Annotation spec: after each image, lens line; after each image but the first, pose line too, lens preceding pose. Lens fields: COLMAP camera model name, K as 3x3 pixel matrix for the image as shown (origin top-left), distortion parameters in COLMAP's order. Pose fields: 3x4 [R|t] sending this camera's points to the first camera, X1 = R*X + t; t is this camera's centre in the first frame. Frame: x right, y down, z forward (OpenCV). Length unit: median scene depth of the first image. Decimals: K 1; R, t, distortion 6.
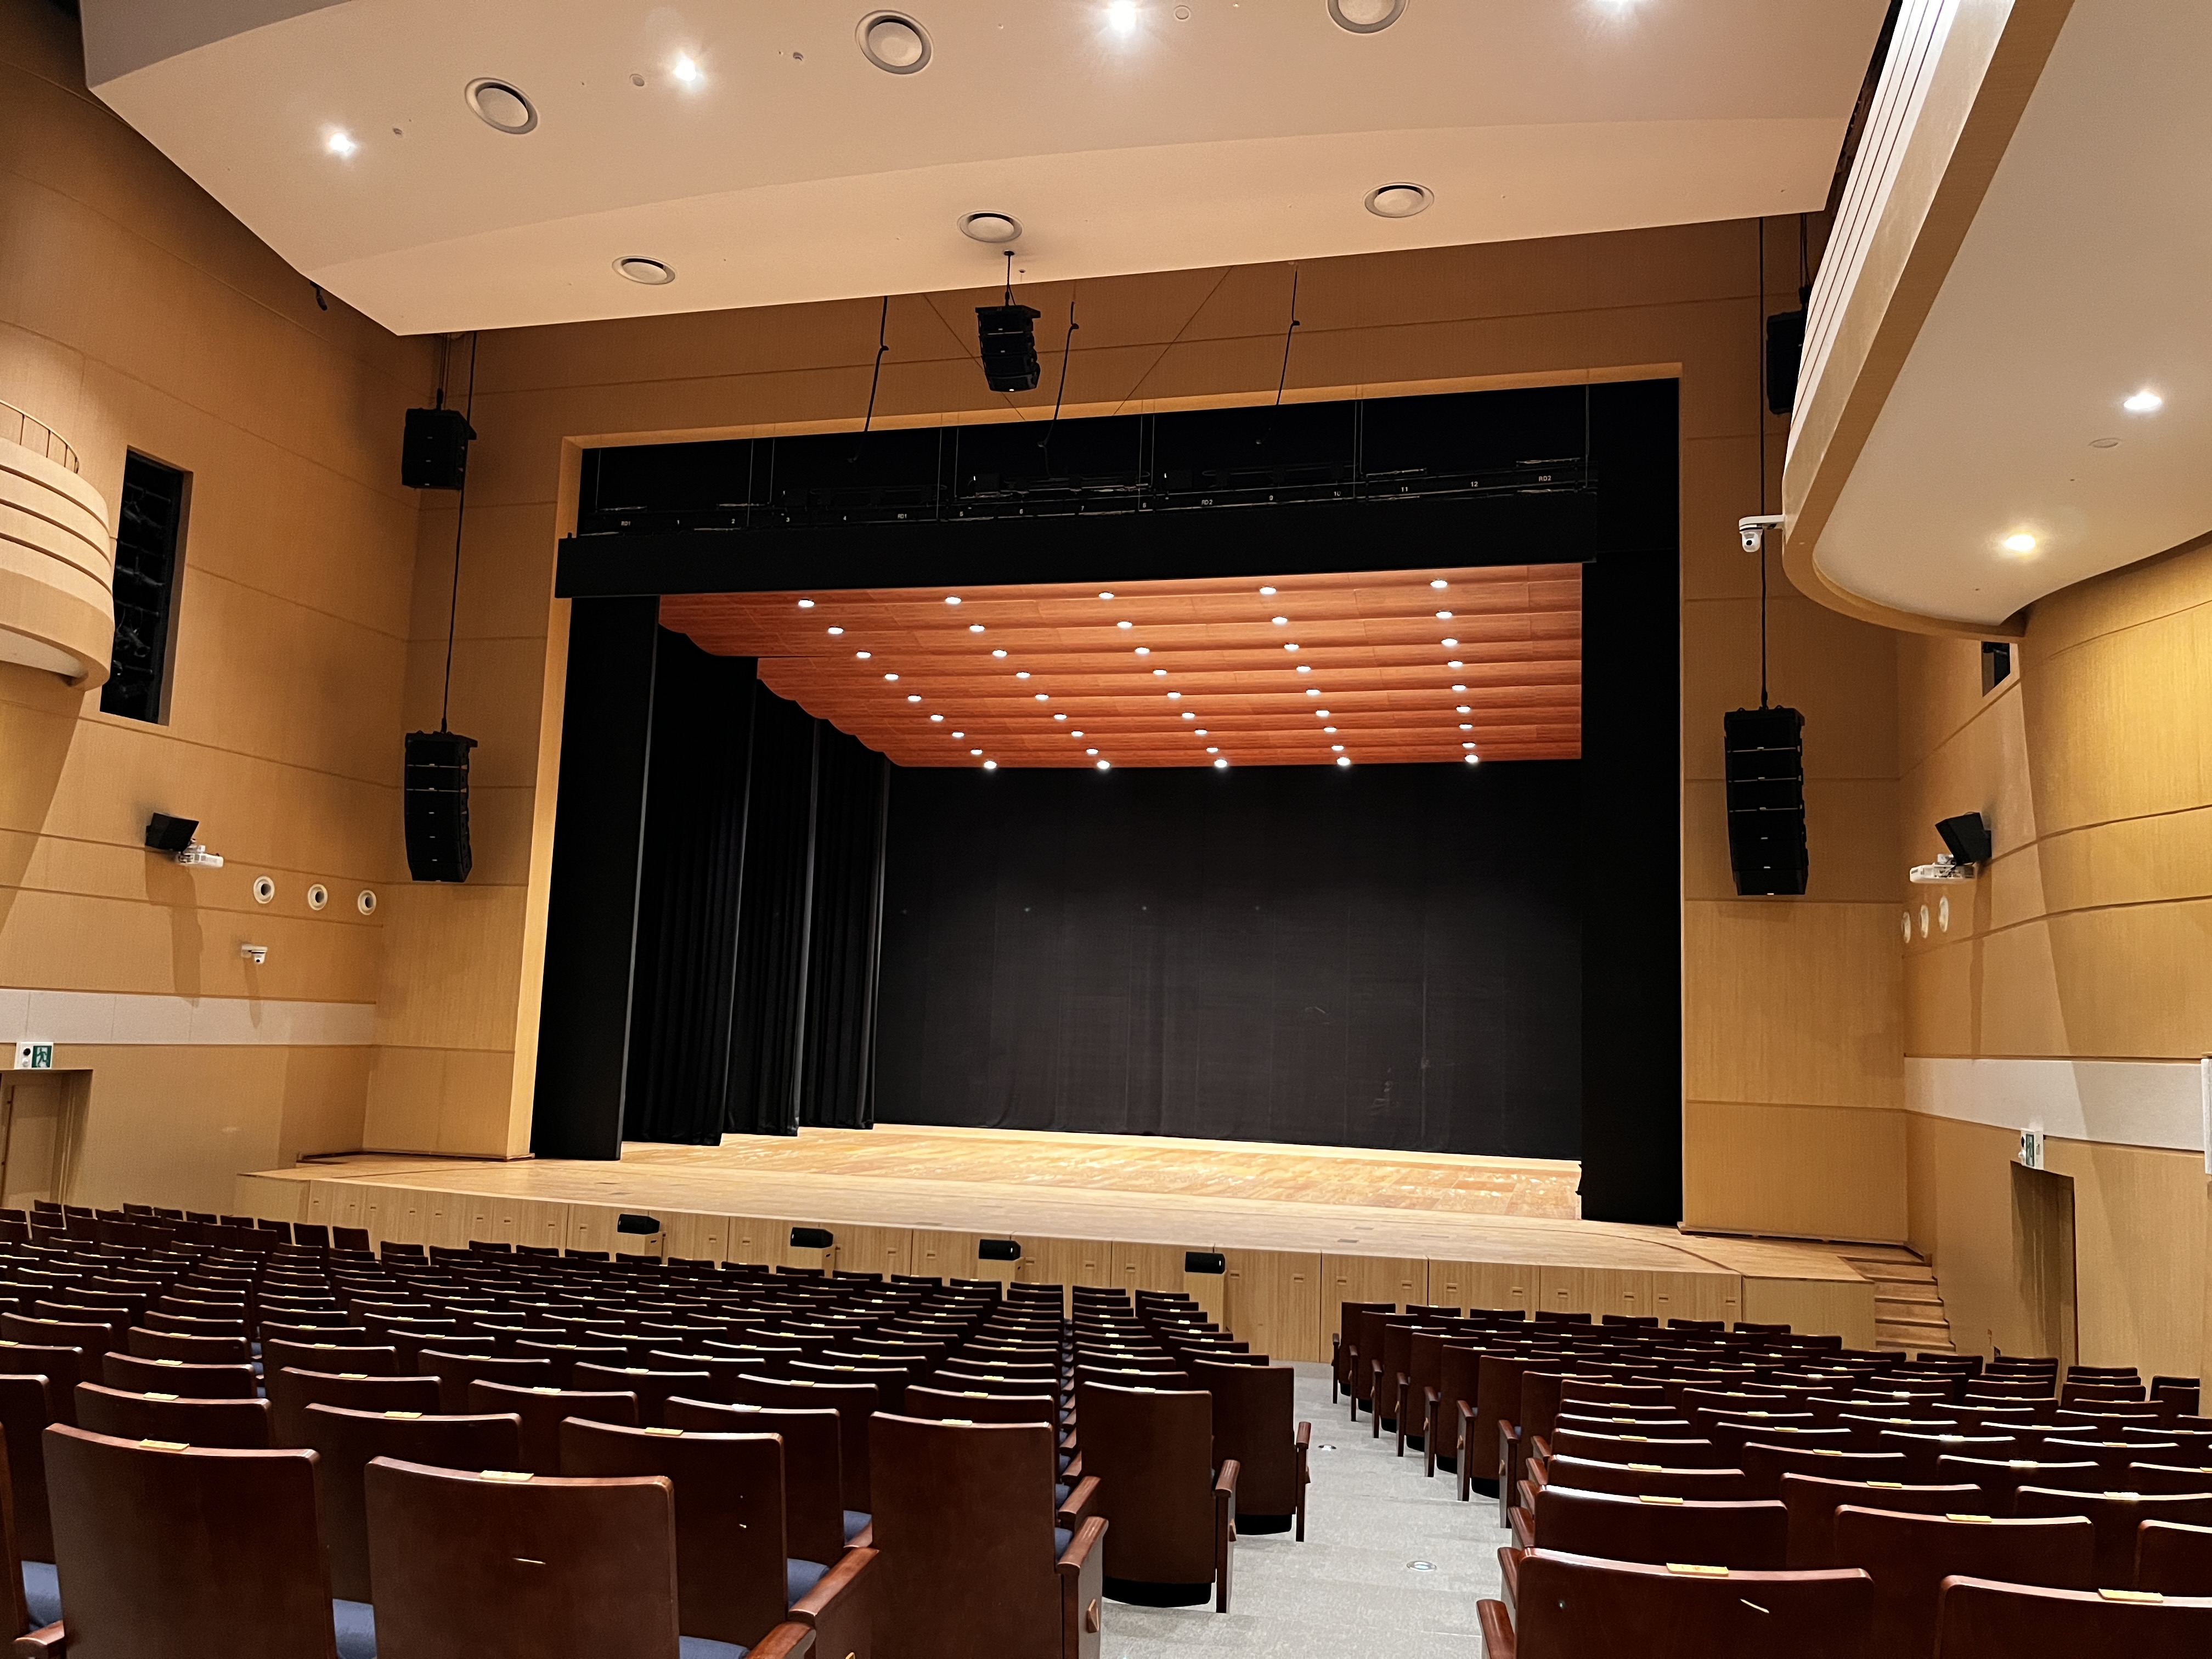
lens RADIAL K [[1676.8, 0, 1119.5], [0, 1676.8, 835.1], [0, 0, 1]] dist [0.053684, -0.079305]
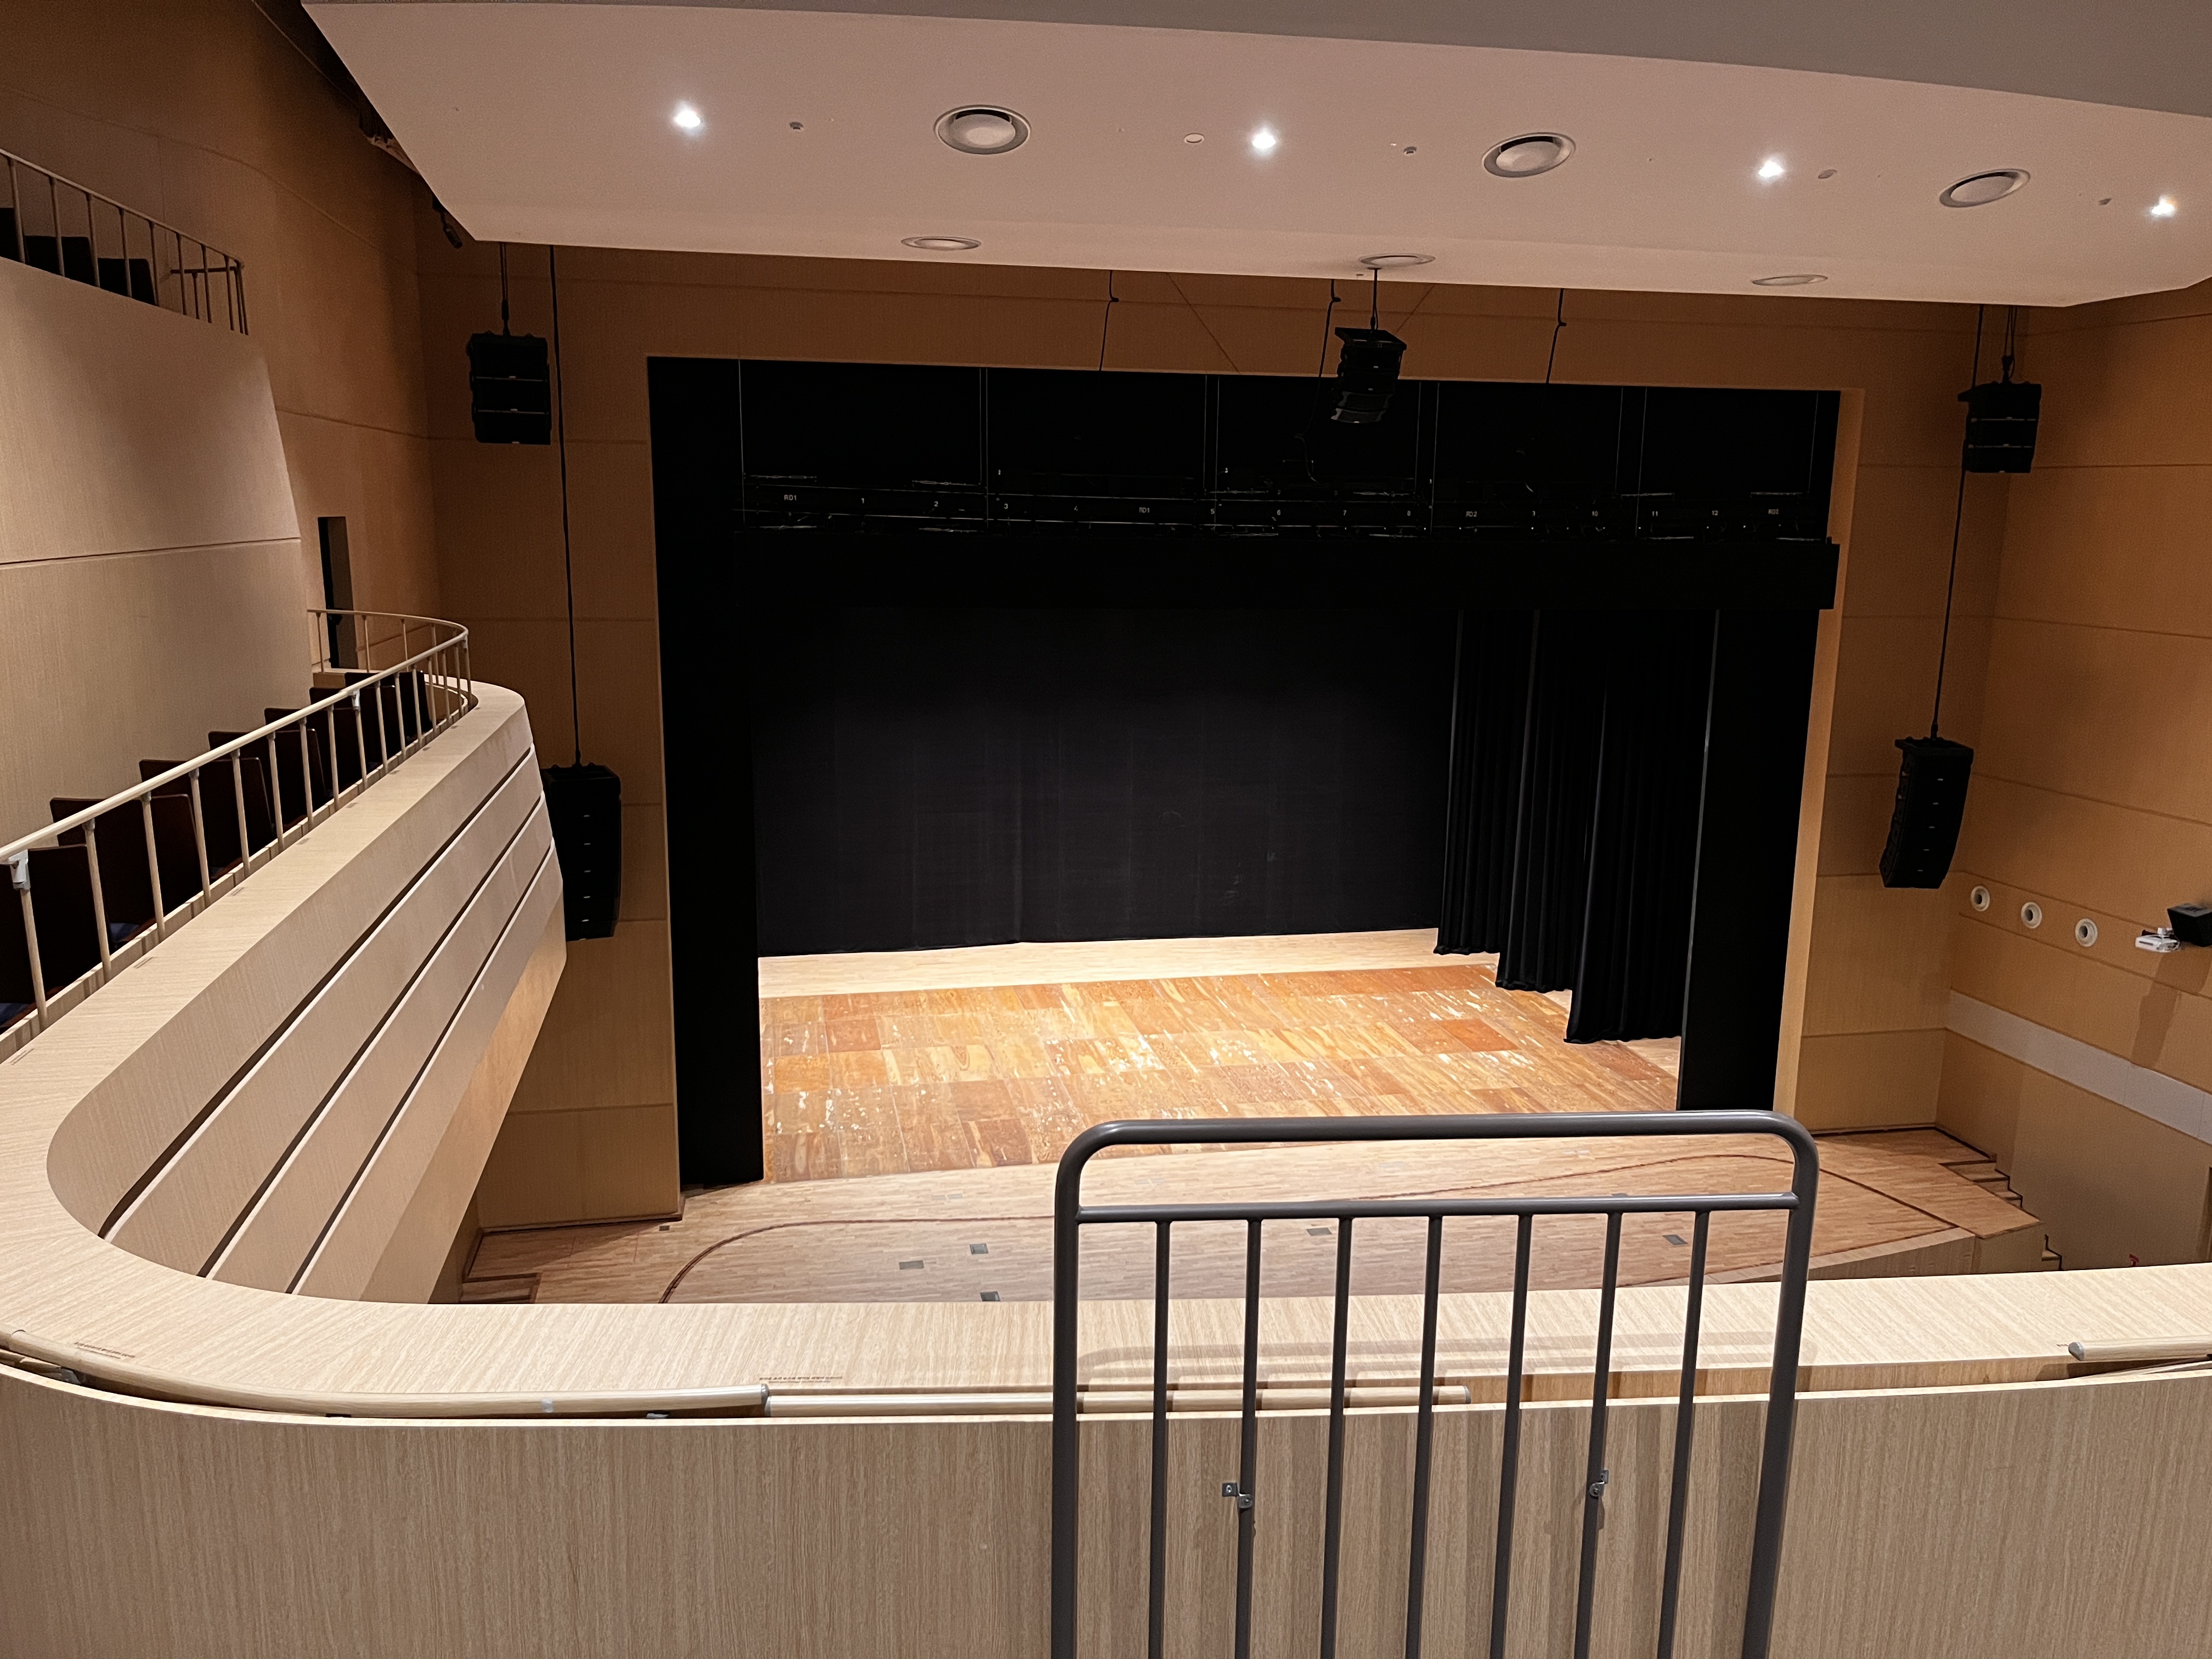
lens RADIAL K [[1676.8, 0, 1119.8], [0, 1676.8, 842.6], [0, 0, 1]] dist [0.053684, -0.079305]
pose [[0.889738, -0.112295, 0.442444, -0.531873], [-0.035602, 0.949244, 0.312518, -0.287723], [-0.455082, -0.293811, 0.840581, 0.196115]]
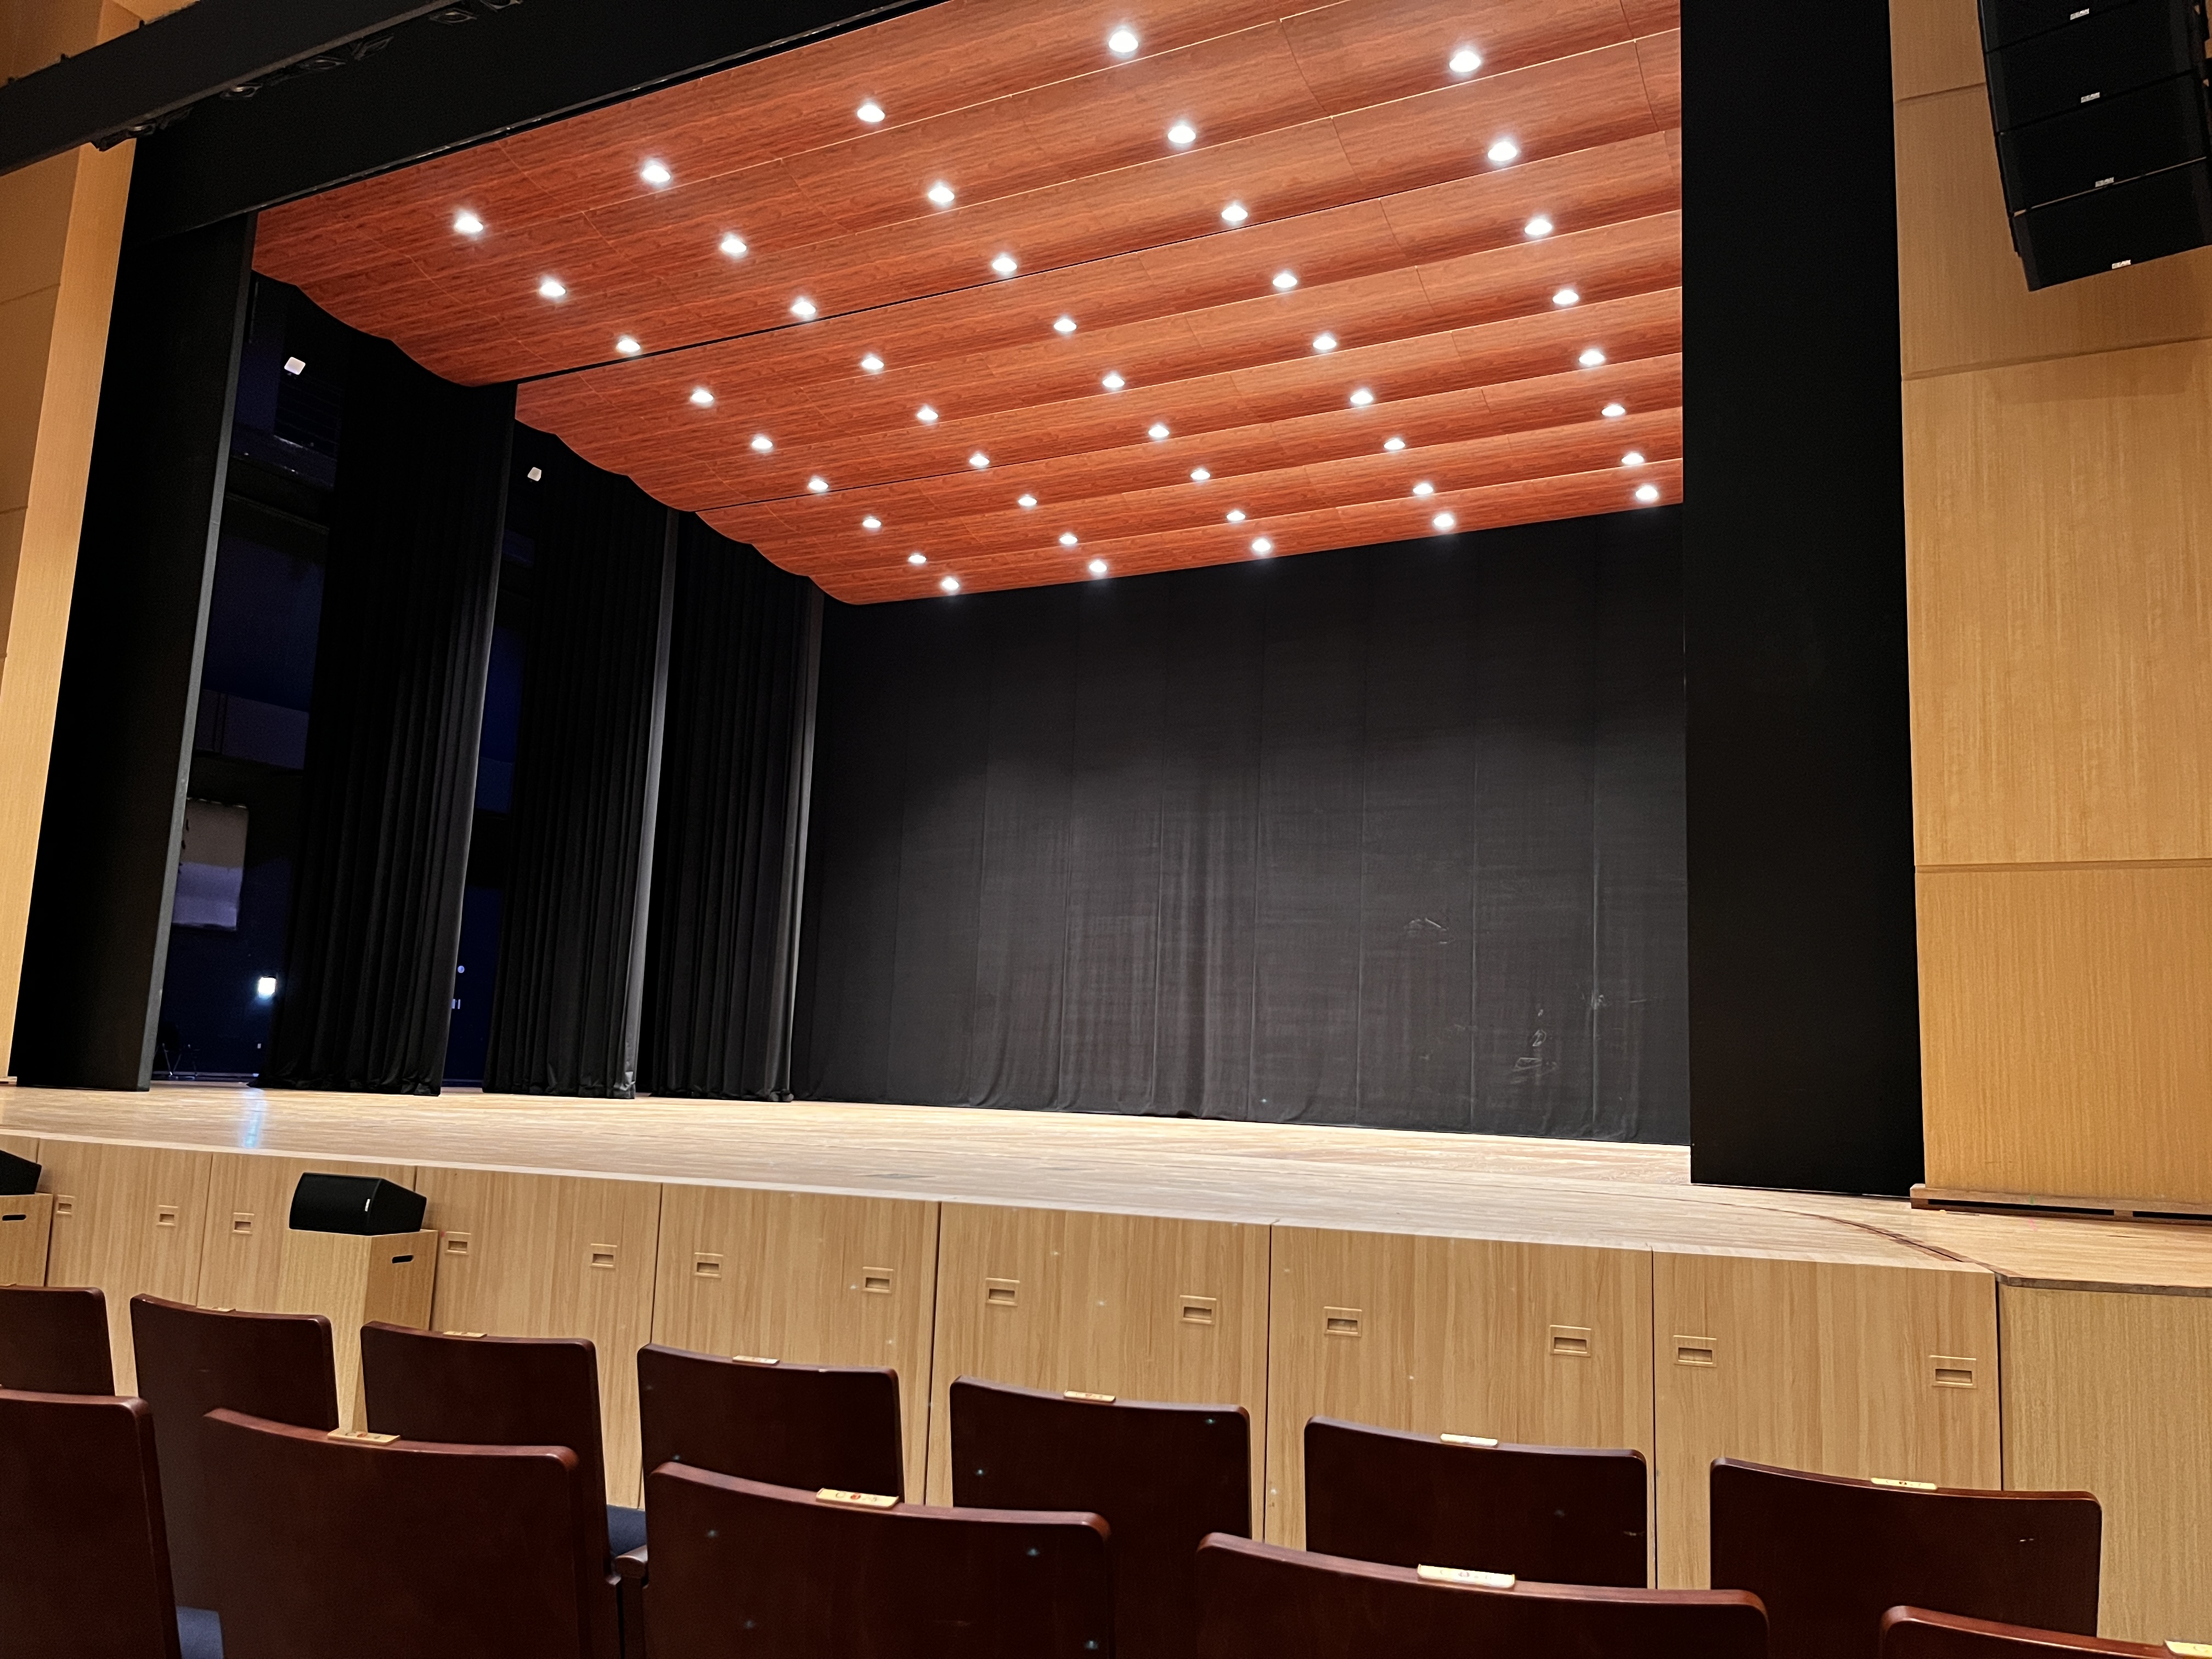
lens RADIAL K [[1676.8, 0, 1103.8], [0, 1676.8, 838.6], [0, 0, 1]] dist [0.053684, -0.079305]
pose [[0.974679, -0.028113, -0.221833, 0.200265], [0.019361, 0.998950, -0.041531, 0.137088], [0.222768, 0.036185, 0.974200, 0.482429]]
